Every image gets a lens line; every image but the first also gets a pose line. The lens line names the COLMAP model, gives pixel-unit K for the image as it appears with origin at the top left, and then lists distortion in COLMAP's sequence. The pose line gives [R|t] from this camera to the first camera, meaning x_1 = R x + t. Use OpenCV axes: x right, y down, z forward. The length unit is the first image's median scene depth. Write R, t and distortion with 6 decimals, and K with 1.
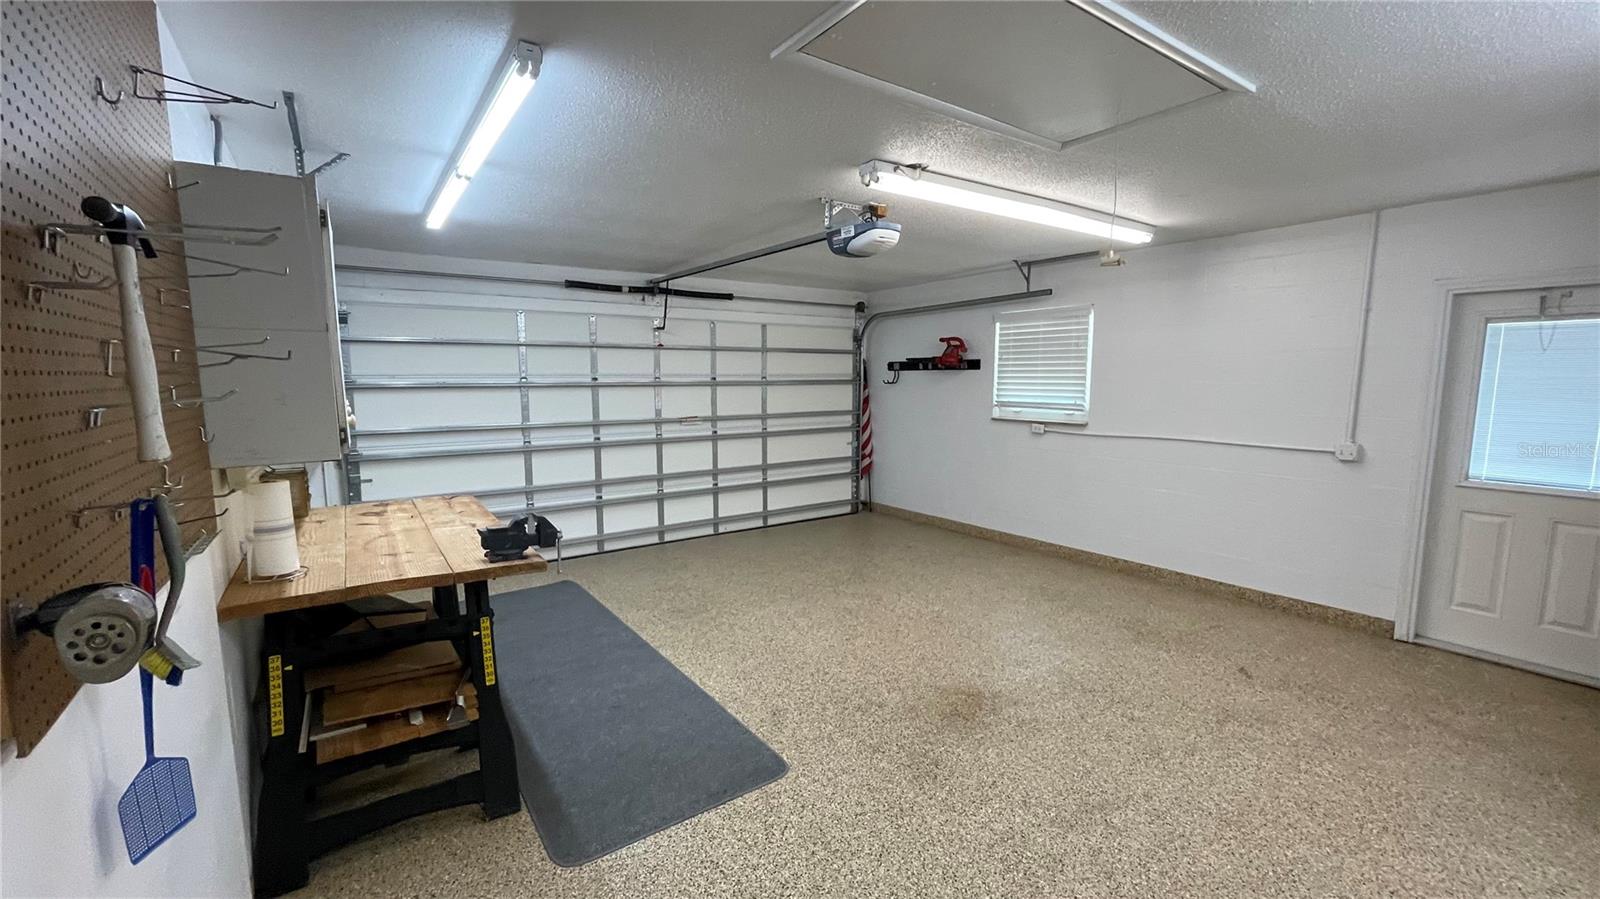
lens RADIAL K [[644.7, 0, 796.1], [0, 644.7, 451.9], [0, 0, 1]] dist [-0.001468, 0.000555]
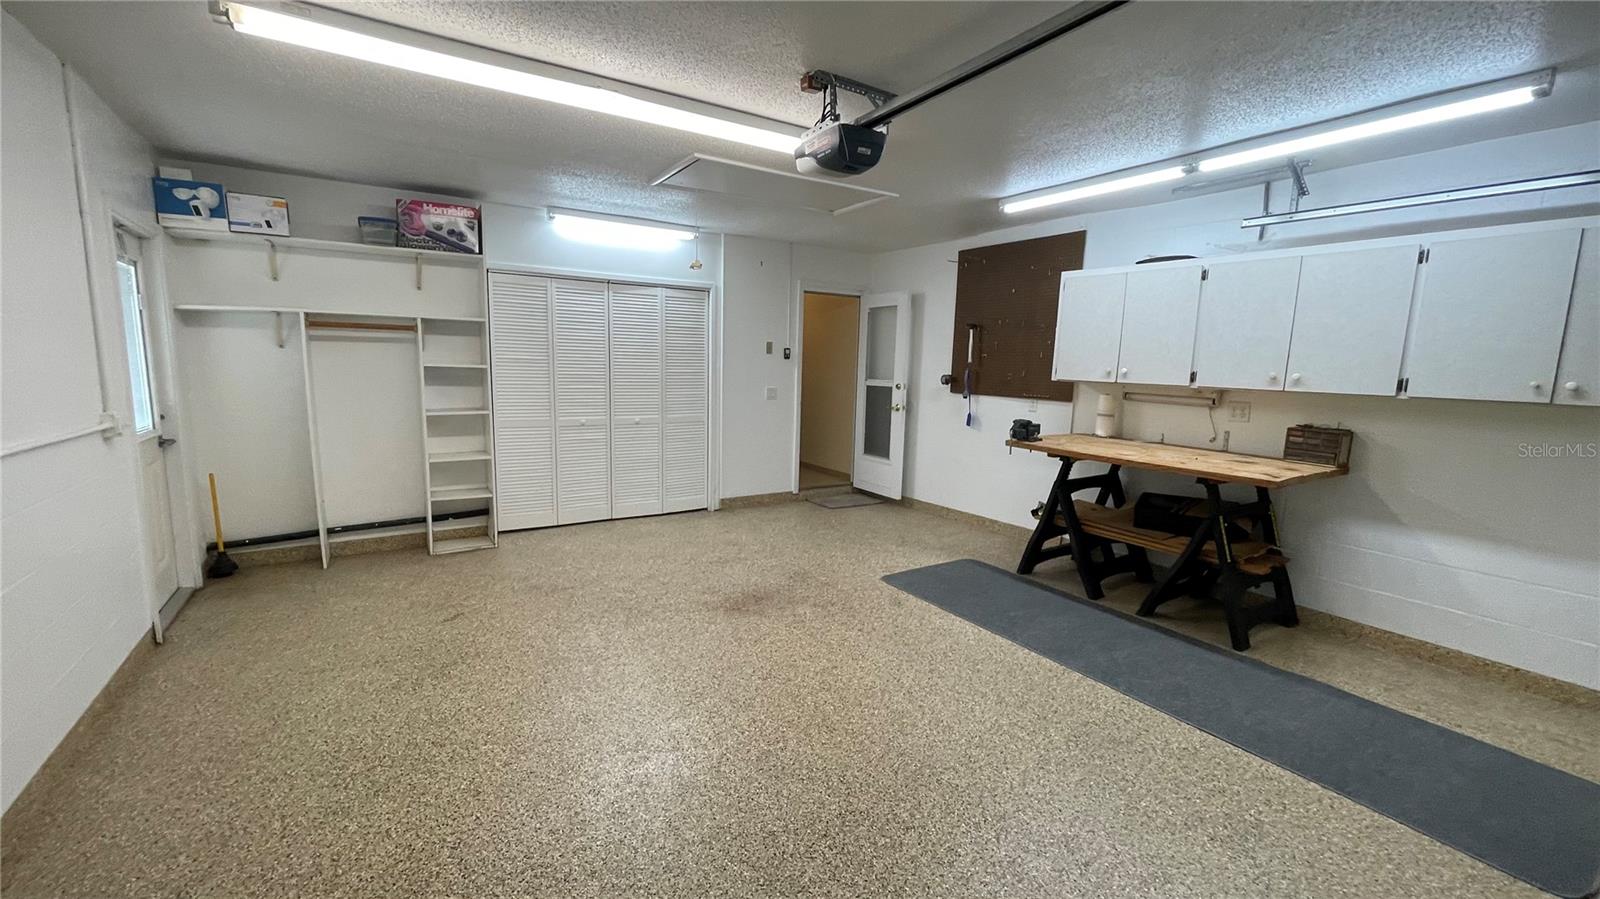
lens RADIAL K [[644.7, 0, 796.1], [0, 644.7, 451.9], [0, 0, 1]] dist [-0.001468, 0.000555]
pose [[-0.999225, -0.026945, 0.028680, 0.151561], [-0.018714, 0.966485, 0.256040, -0.224886], [-0.034618, 0.255305, -0.966241, 2.296993]]
